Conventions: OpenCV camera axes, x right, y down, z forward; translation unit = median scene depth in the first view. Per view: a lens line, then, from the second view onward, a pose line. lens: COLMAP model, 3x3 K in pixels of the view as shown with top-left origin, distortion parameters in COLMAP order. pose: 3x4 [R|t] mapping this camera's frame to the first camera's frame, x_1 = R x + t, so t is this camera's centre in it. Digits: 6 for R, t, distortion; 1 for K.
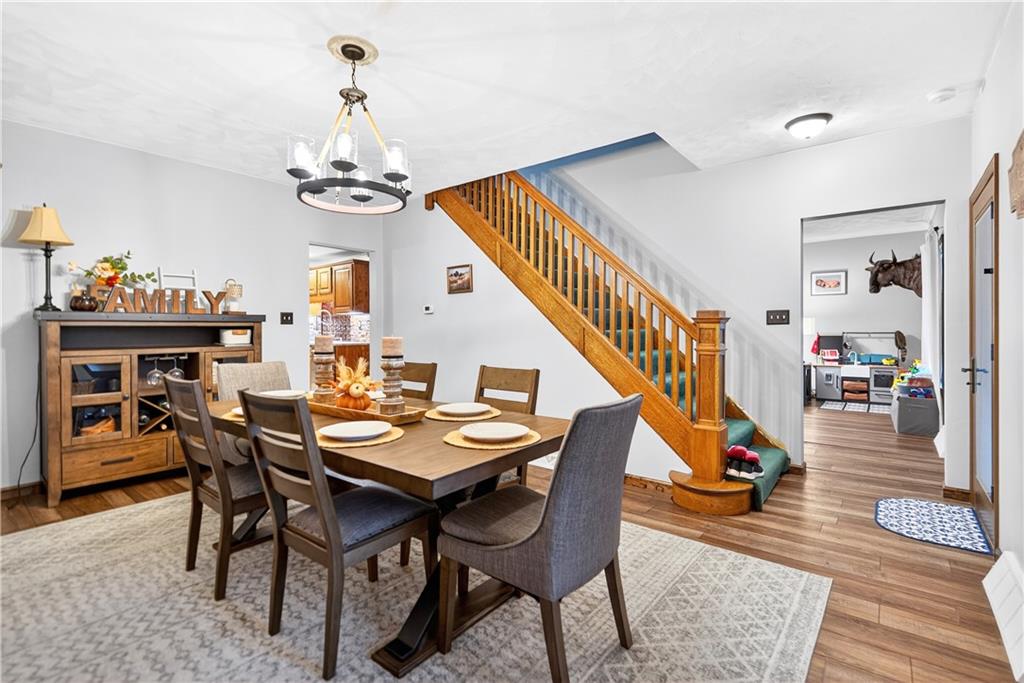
lens RADIAL K [[467.9, 0, 512.9], [0, 467.9, 336.0], [0, 0, 1]] dist [0.000371, -0.000068]
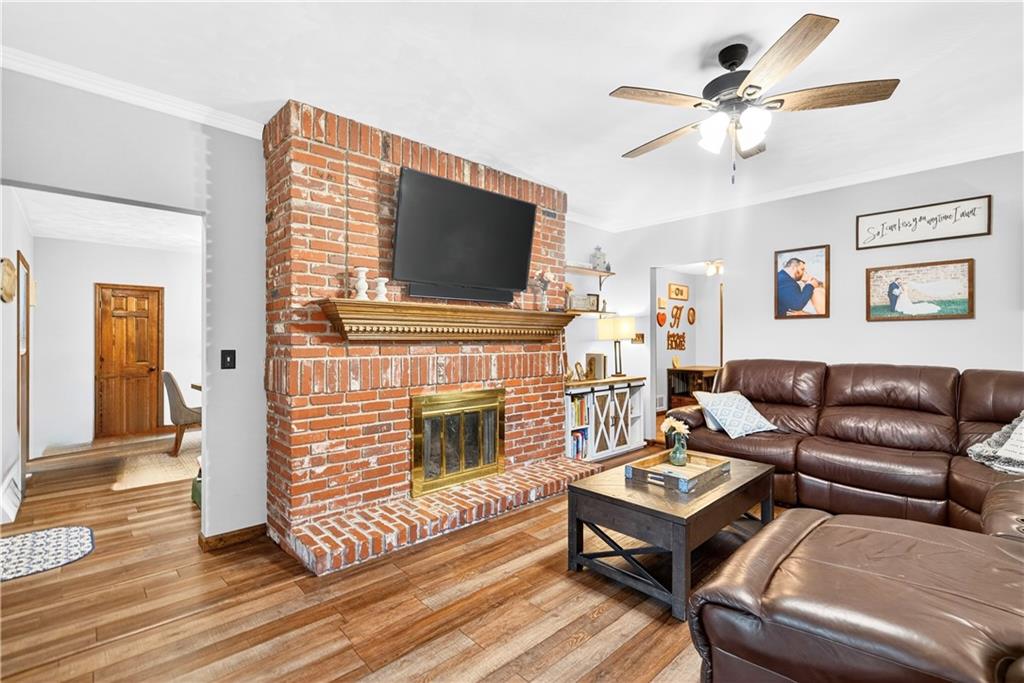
lens RADIAL K [[467.9, 0, 513.2], [0, 467.9, 344.5], [0, 0, 1]] dist [0.000371, -0.000068]
pose [[-0.129999, -0.000431, -0.991514, 1.651118], [-0.003664, 0.999993, 0.000045, -0.033594], [0.991507, 0.003639, -0.130000, 2.019783]]
